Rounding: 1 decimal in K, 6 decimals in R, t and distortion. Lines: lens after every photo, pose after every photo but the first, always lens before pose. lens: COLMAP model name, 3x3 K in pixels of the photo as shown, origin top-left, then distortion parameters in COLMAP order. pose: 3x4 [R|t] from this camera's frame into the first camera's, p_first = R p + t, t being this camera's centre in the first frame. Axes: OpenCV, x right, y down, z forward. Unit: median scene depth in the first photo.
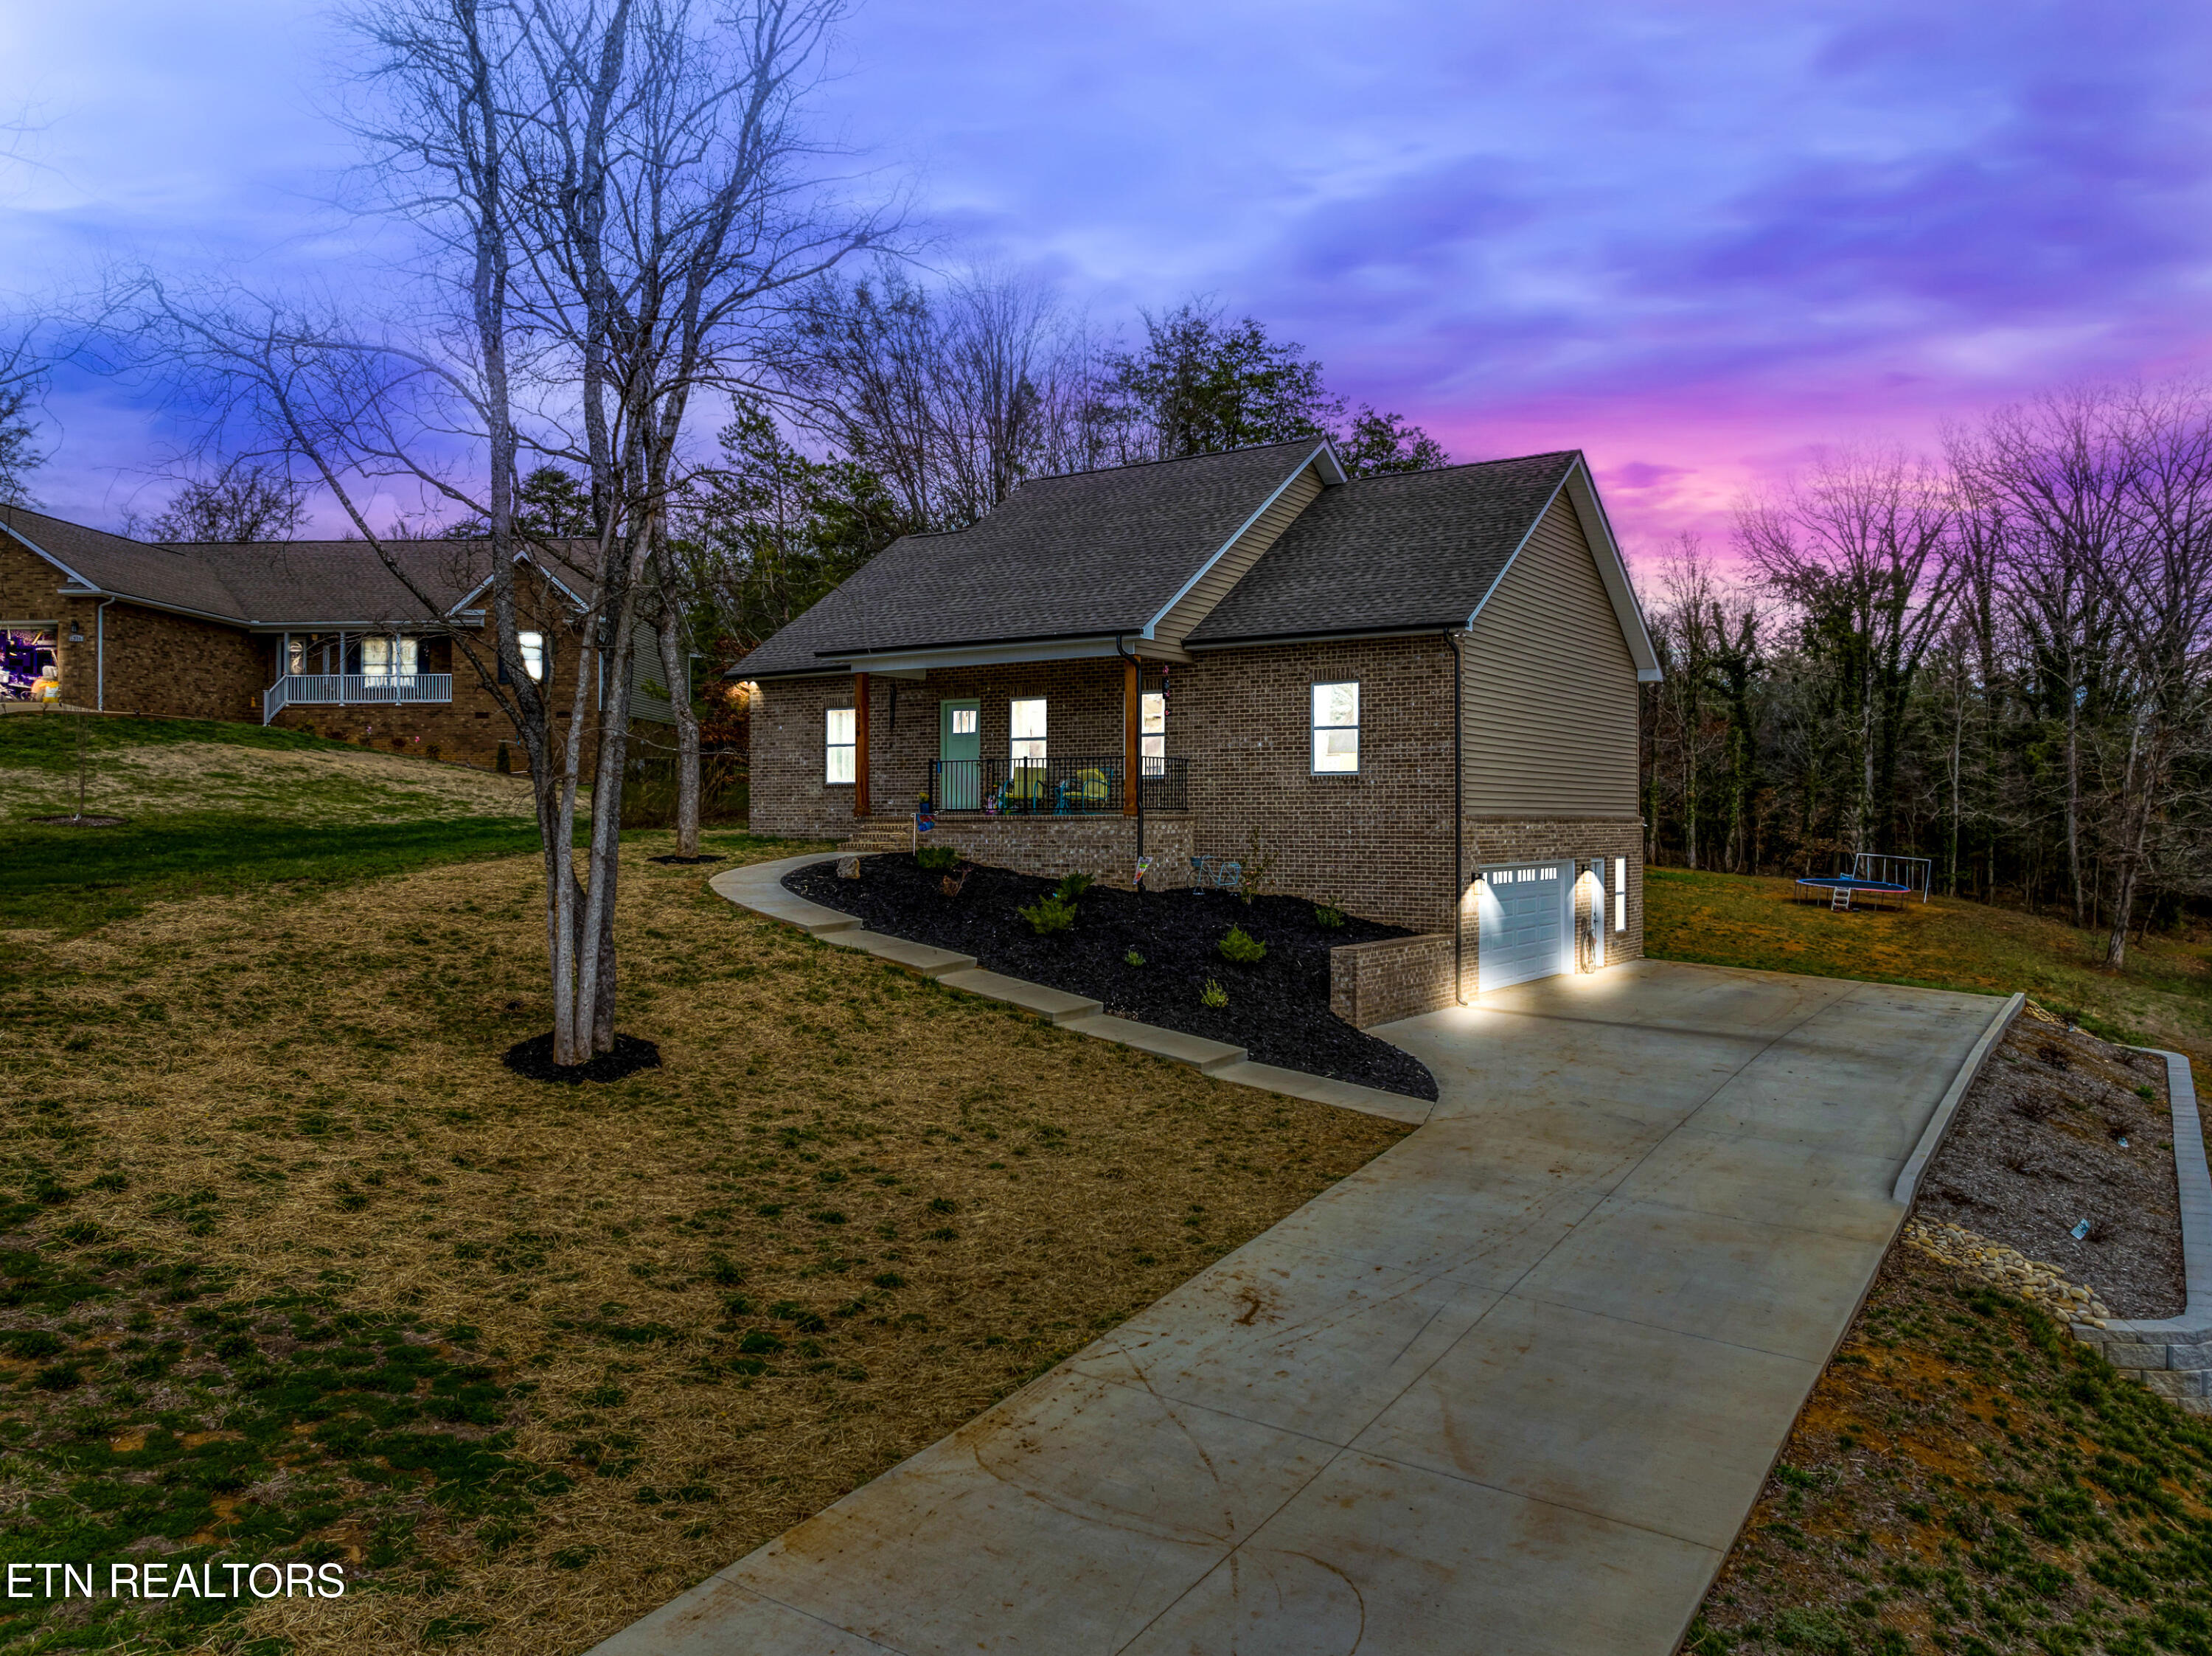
lens RADIAL K [[1561.3, 0, 1106.0], [0, 1561.3, 828.0], [0, 0, 1]] dist [-0.037594, 0.001400]
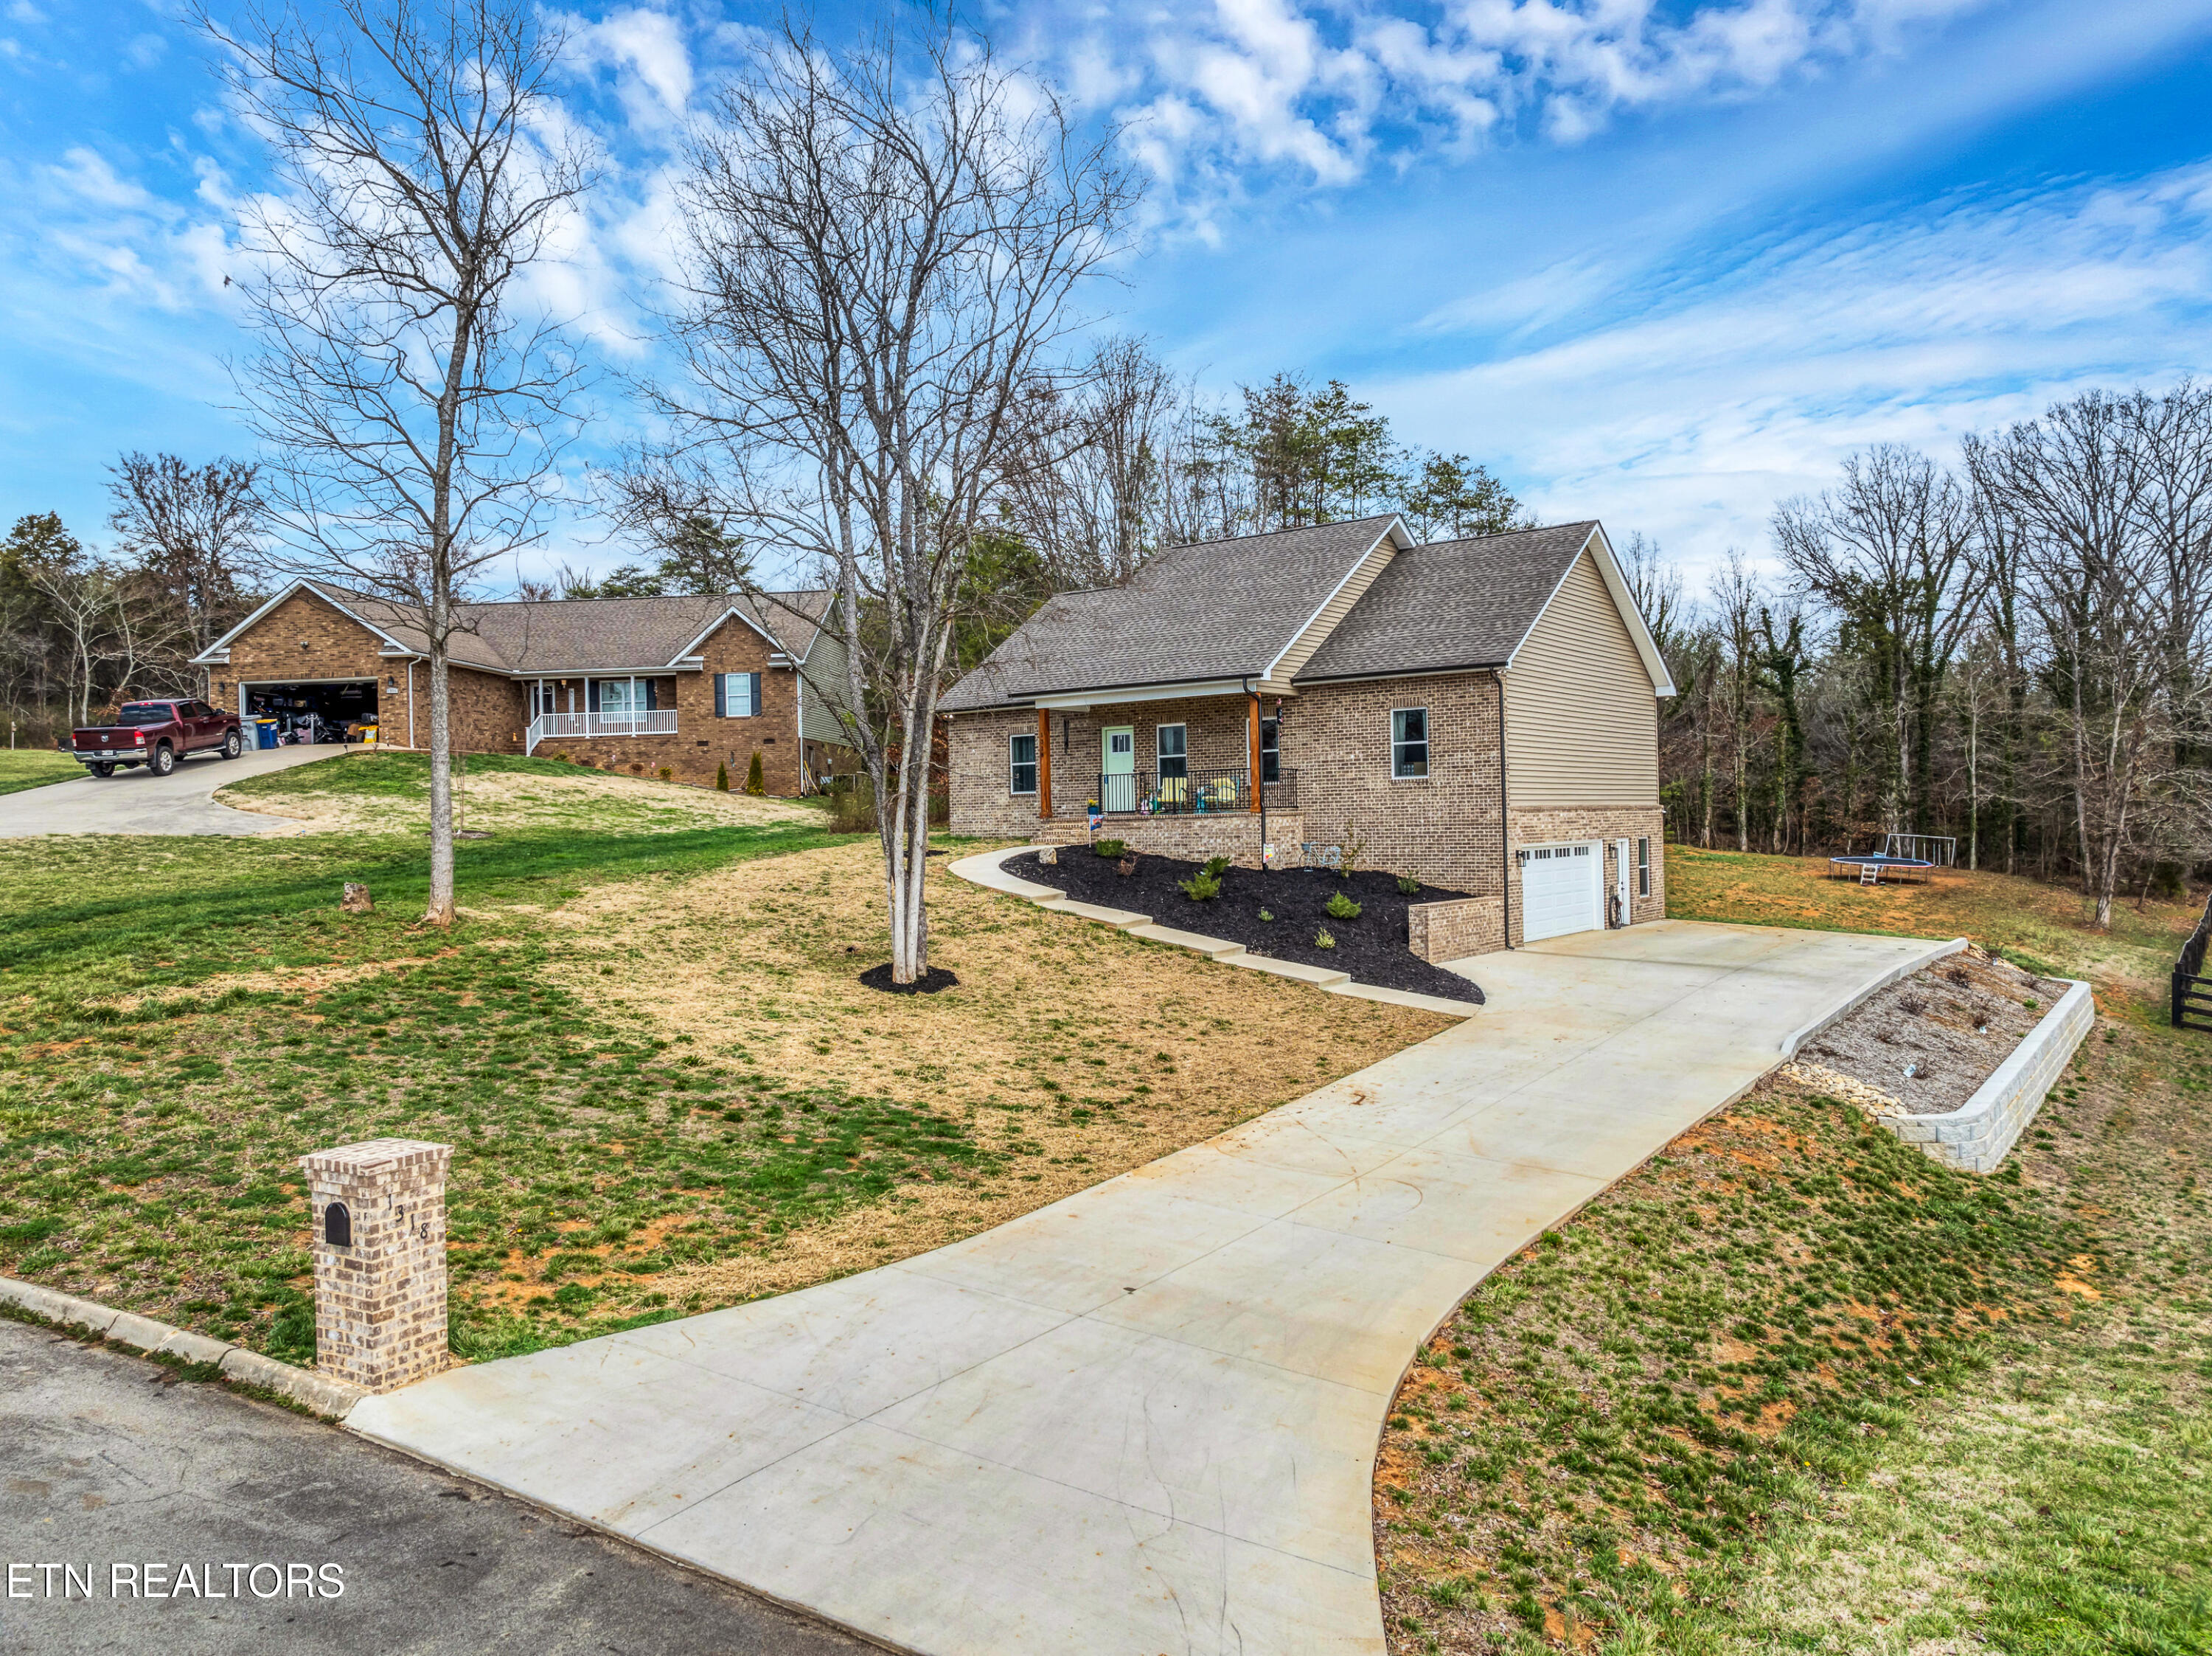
lens RADIAL K [[1561.3, 0, 1106.0], [0, 1561.3, 828.0], [0, 0, 1]] dist [-0.037594, 0.001400]
pose [[0.998260, -0.022139, -0.054655, -0.038043], [0.022041, 0.999754, -0.002397, 0.005210], [0.054695, 0.001188, 0.998502, -0.323192]]
